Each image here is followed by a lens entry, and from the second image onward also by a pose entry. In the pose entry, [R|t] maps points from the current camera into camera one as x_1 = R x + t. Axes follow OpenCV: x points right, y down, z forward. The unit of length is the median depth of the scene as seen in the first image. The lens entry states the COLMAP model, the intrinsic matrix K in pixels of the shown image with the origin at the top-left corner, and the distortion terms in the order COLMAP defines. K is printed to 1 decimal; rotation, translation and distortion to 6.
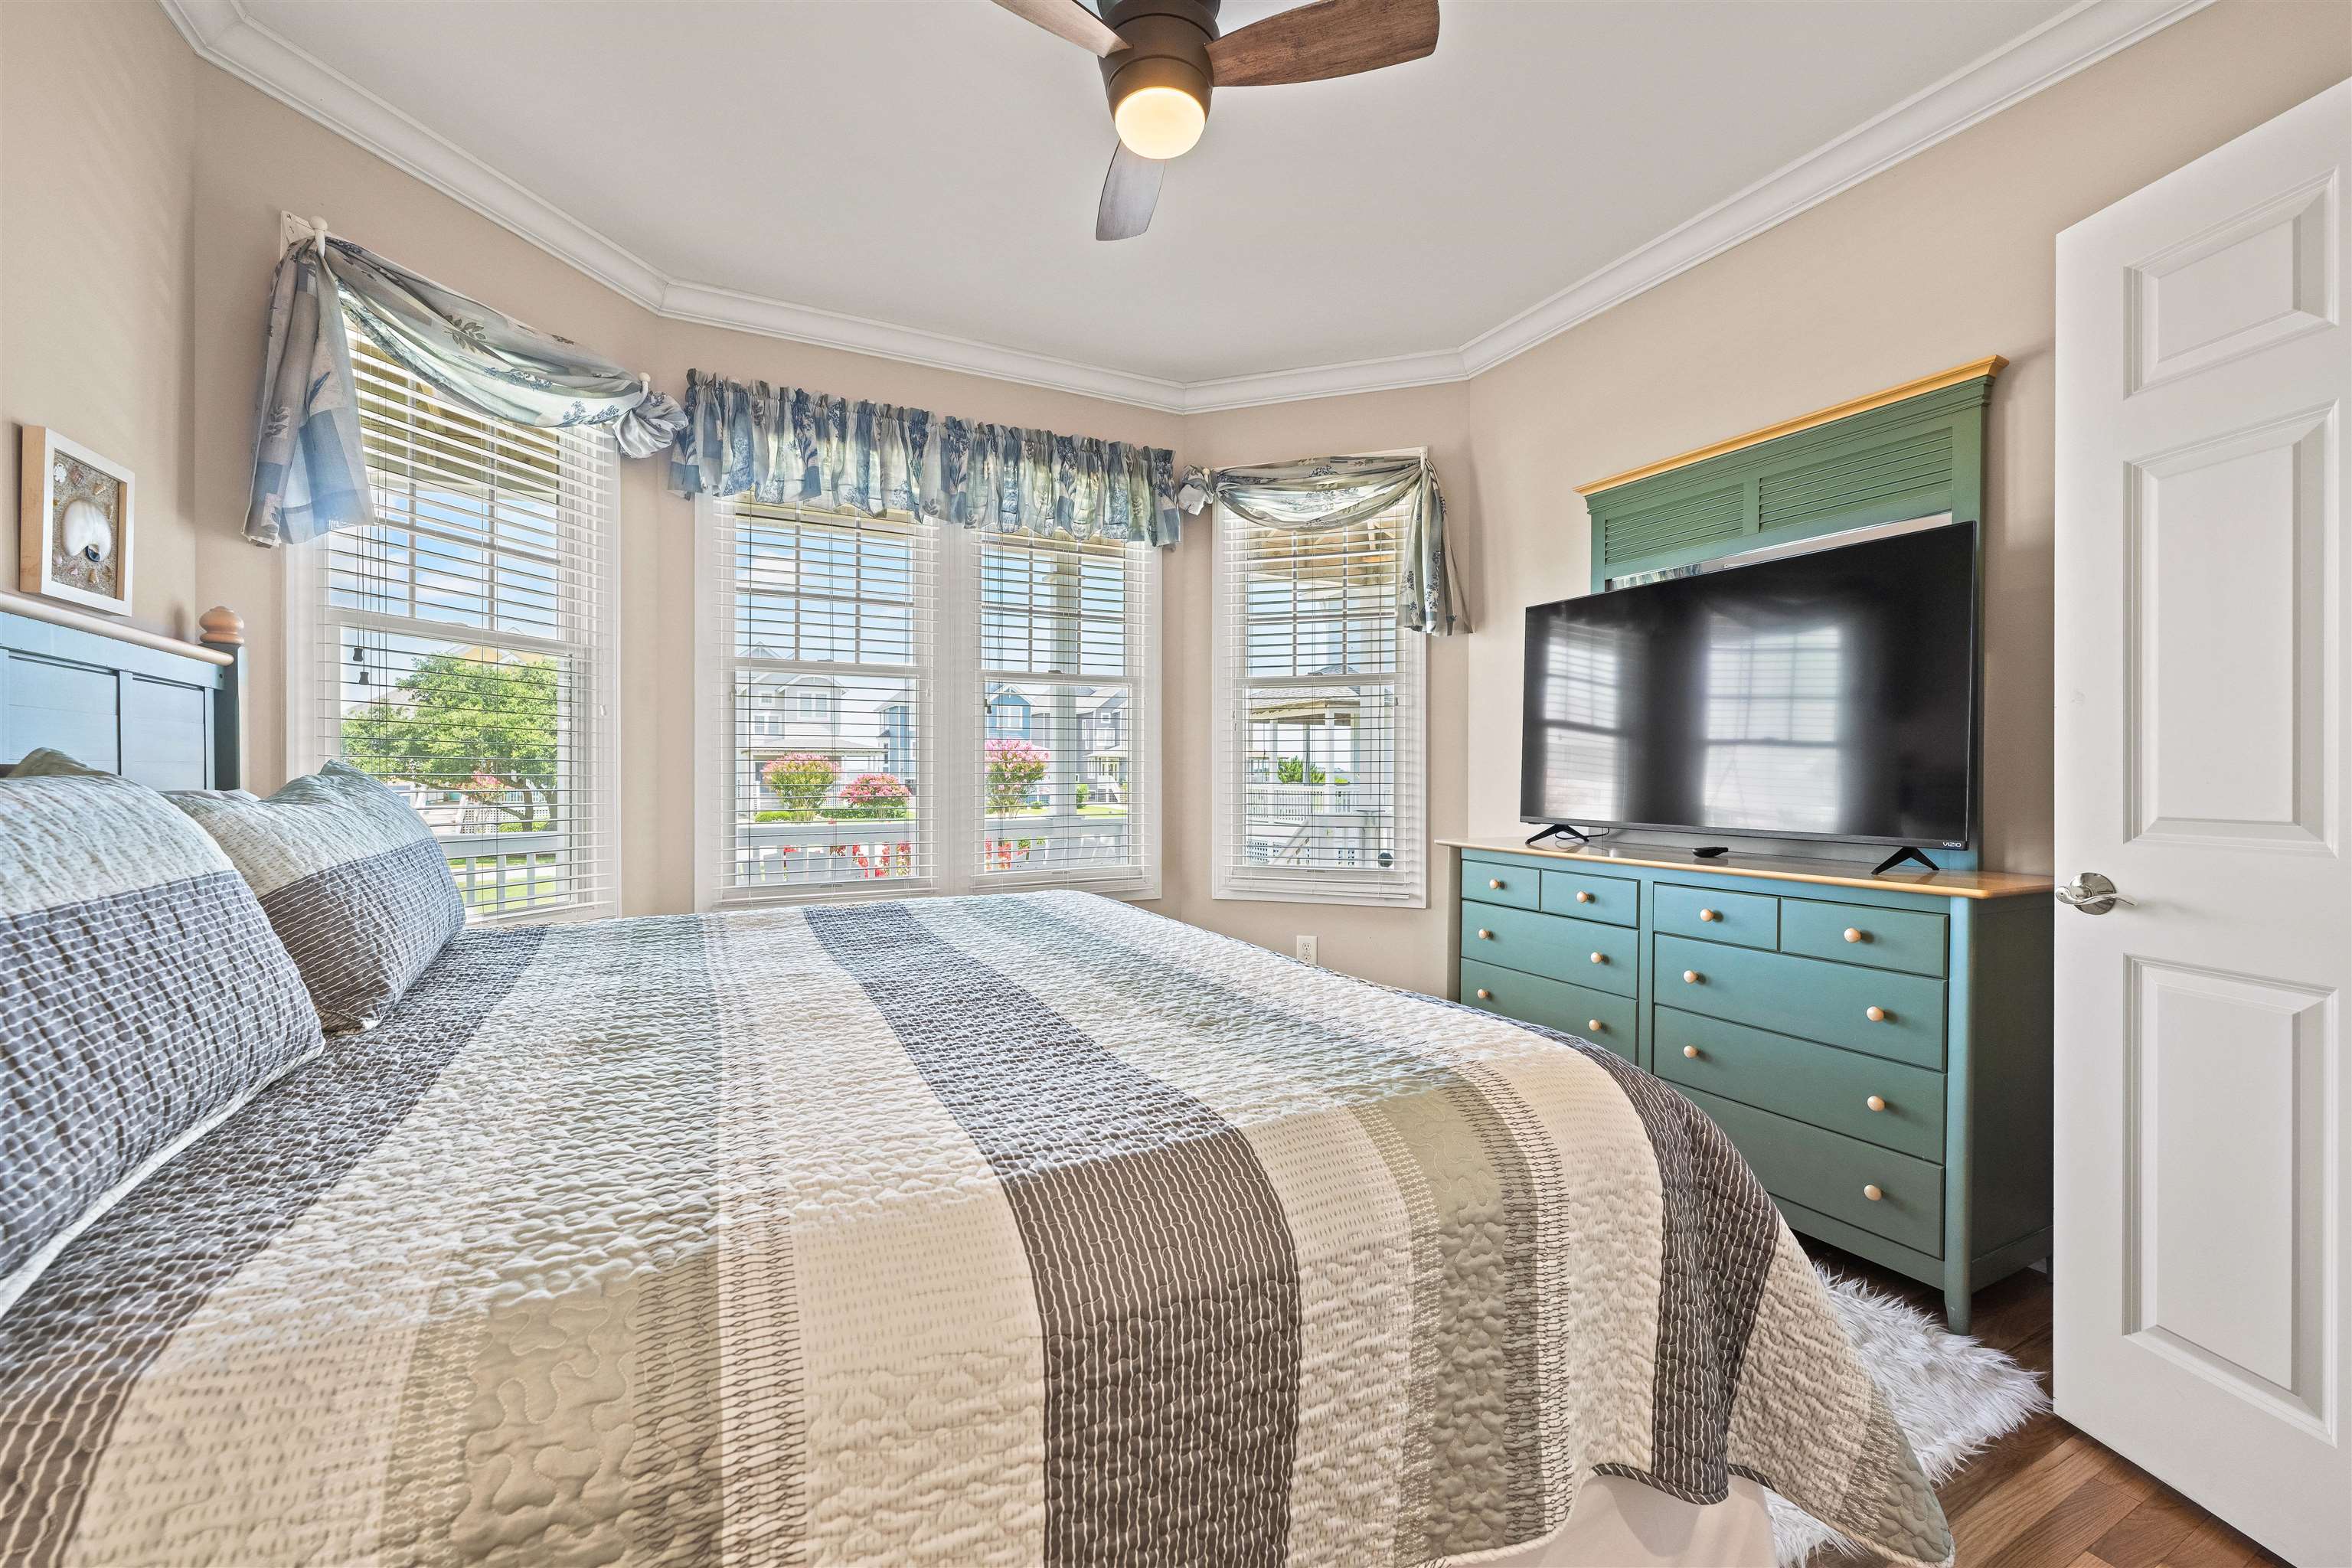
lens RADIAL K [[947.5, 0, 1175.8], [0, 947.5, 768.8], [0, 0, 1]] dist [0.003701, 0.000282]
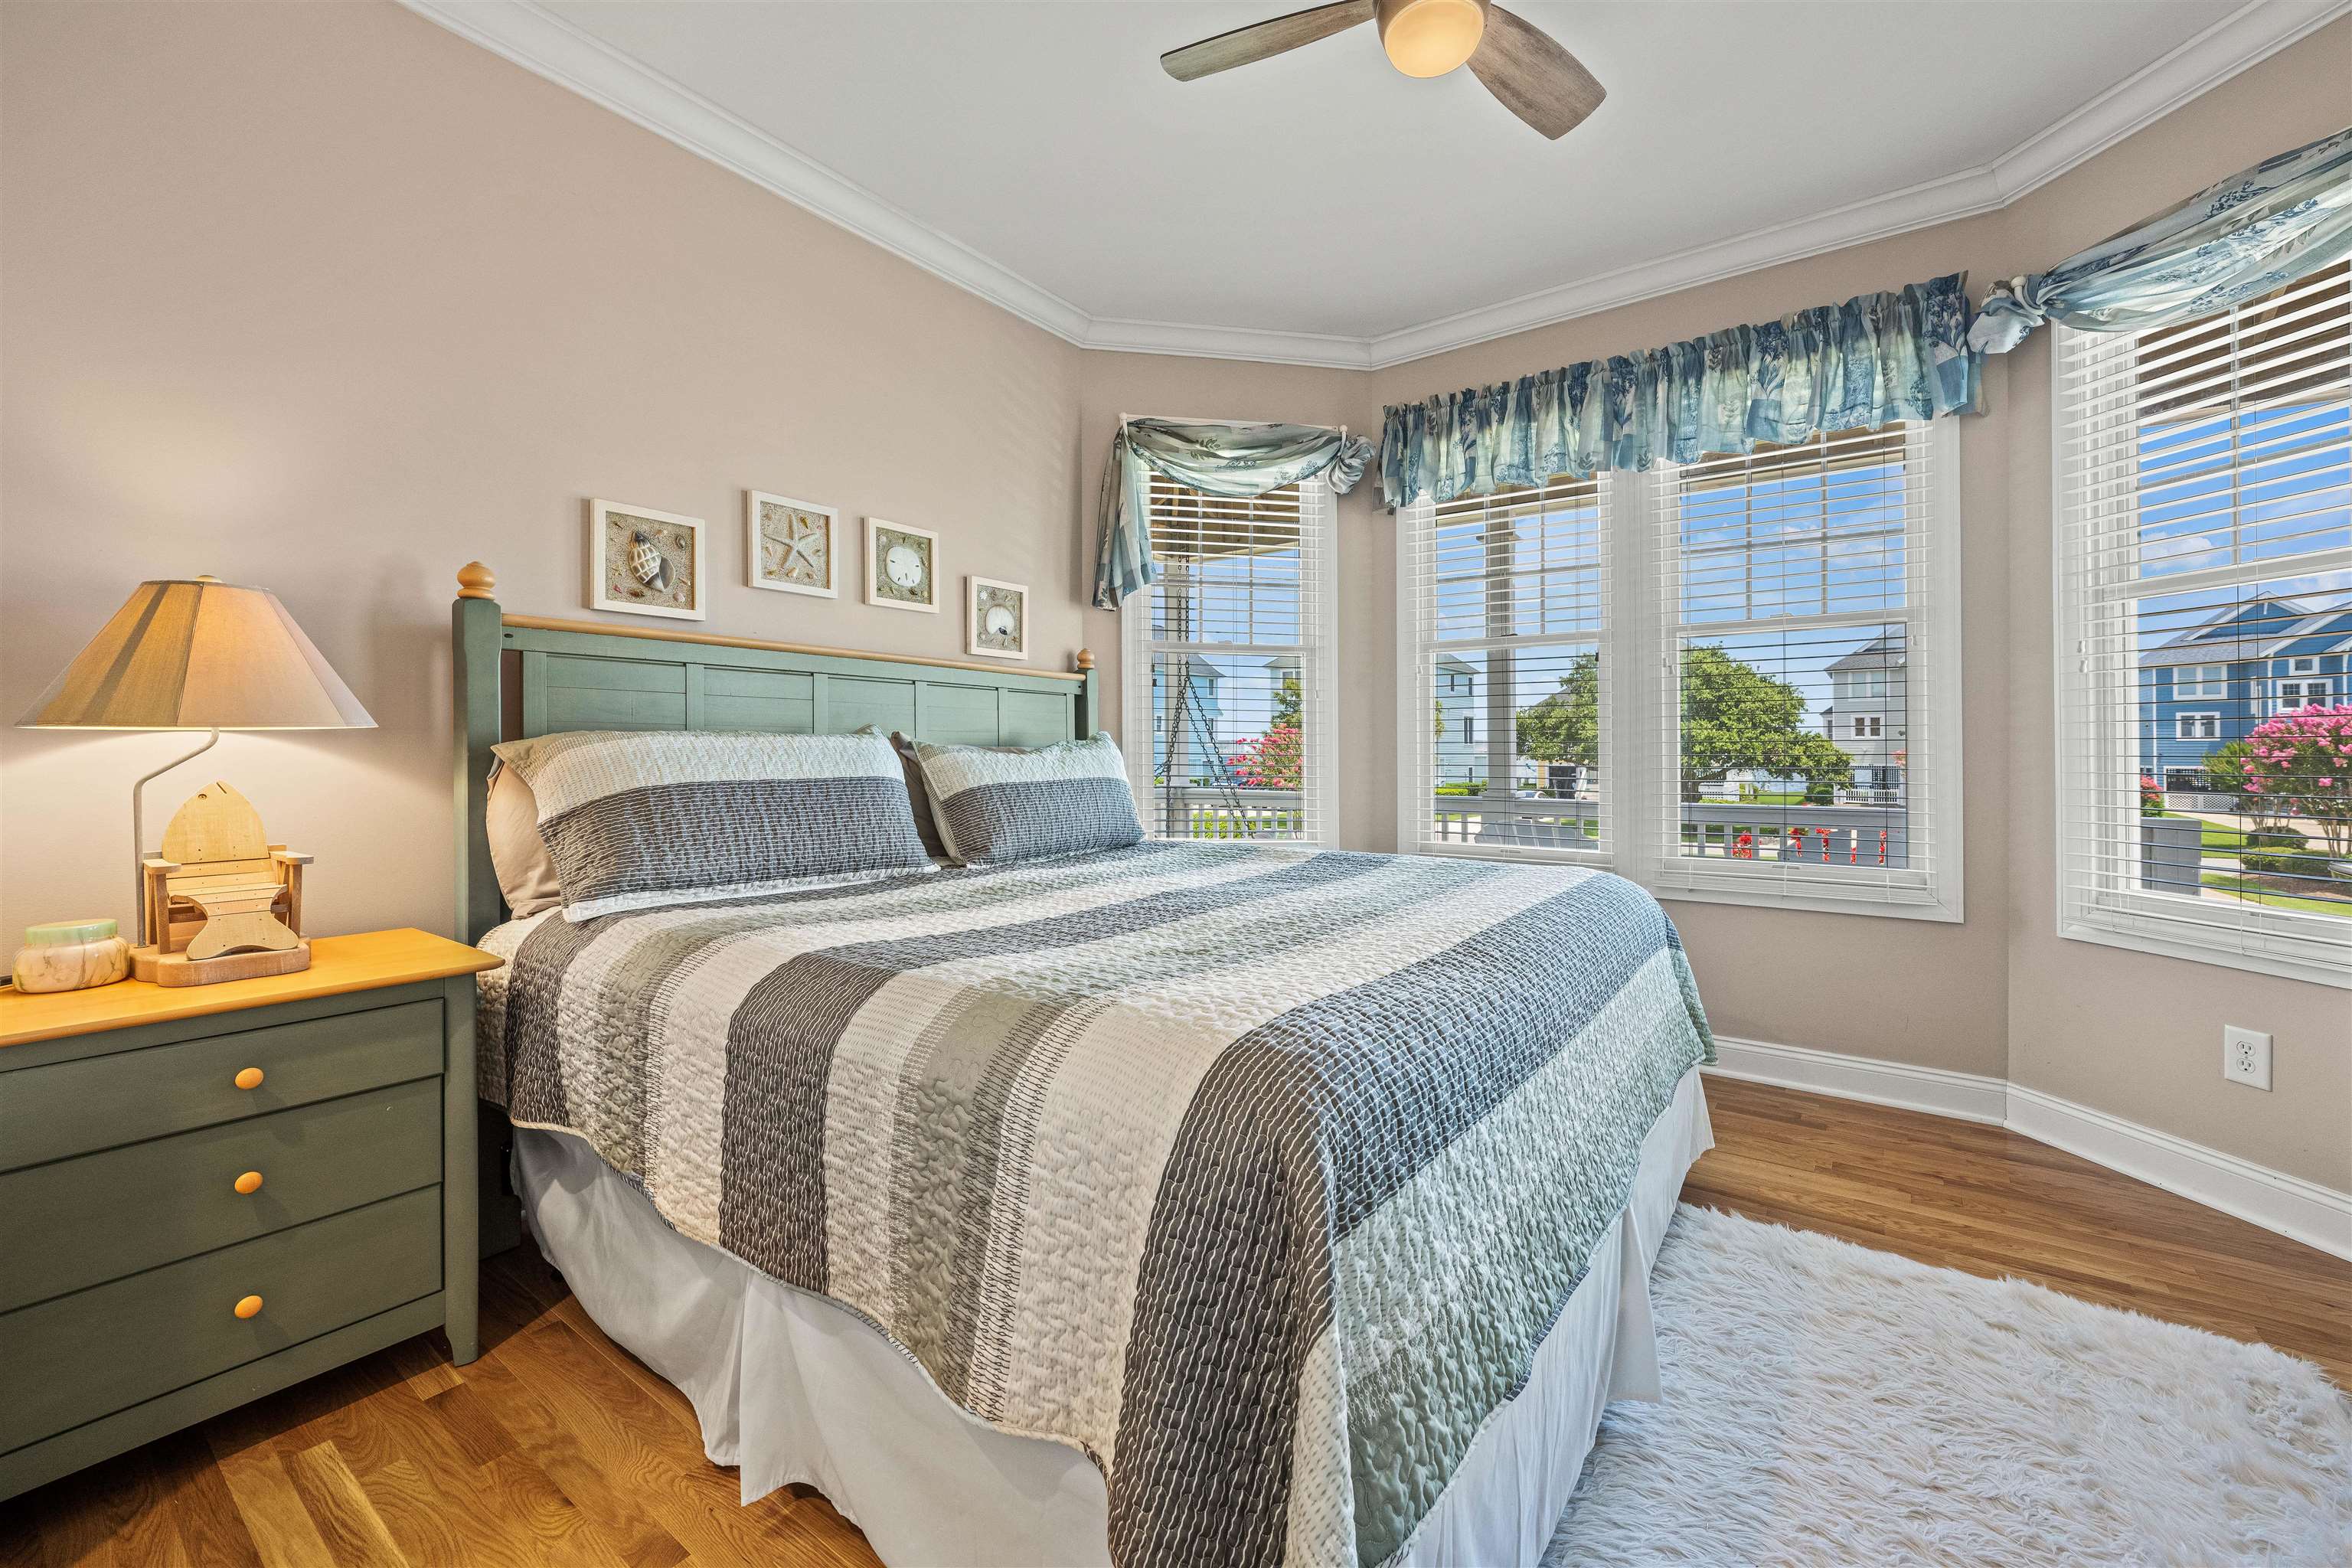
lens RADIAL K [[947.5, 0, 1167.6], [0, 947.5, 759.2], [0, 0, 1]] dist [0.003701, 0.000282]
pose [[0.443347, 0.008436, -0.896310, 0.414213], [-0.002728, 0.999964, 0.008062, 0.015310], [0.896346, -0.001129, 0.443354, 0.204250]]
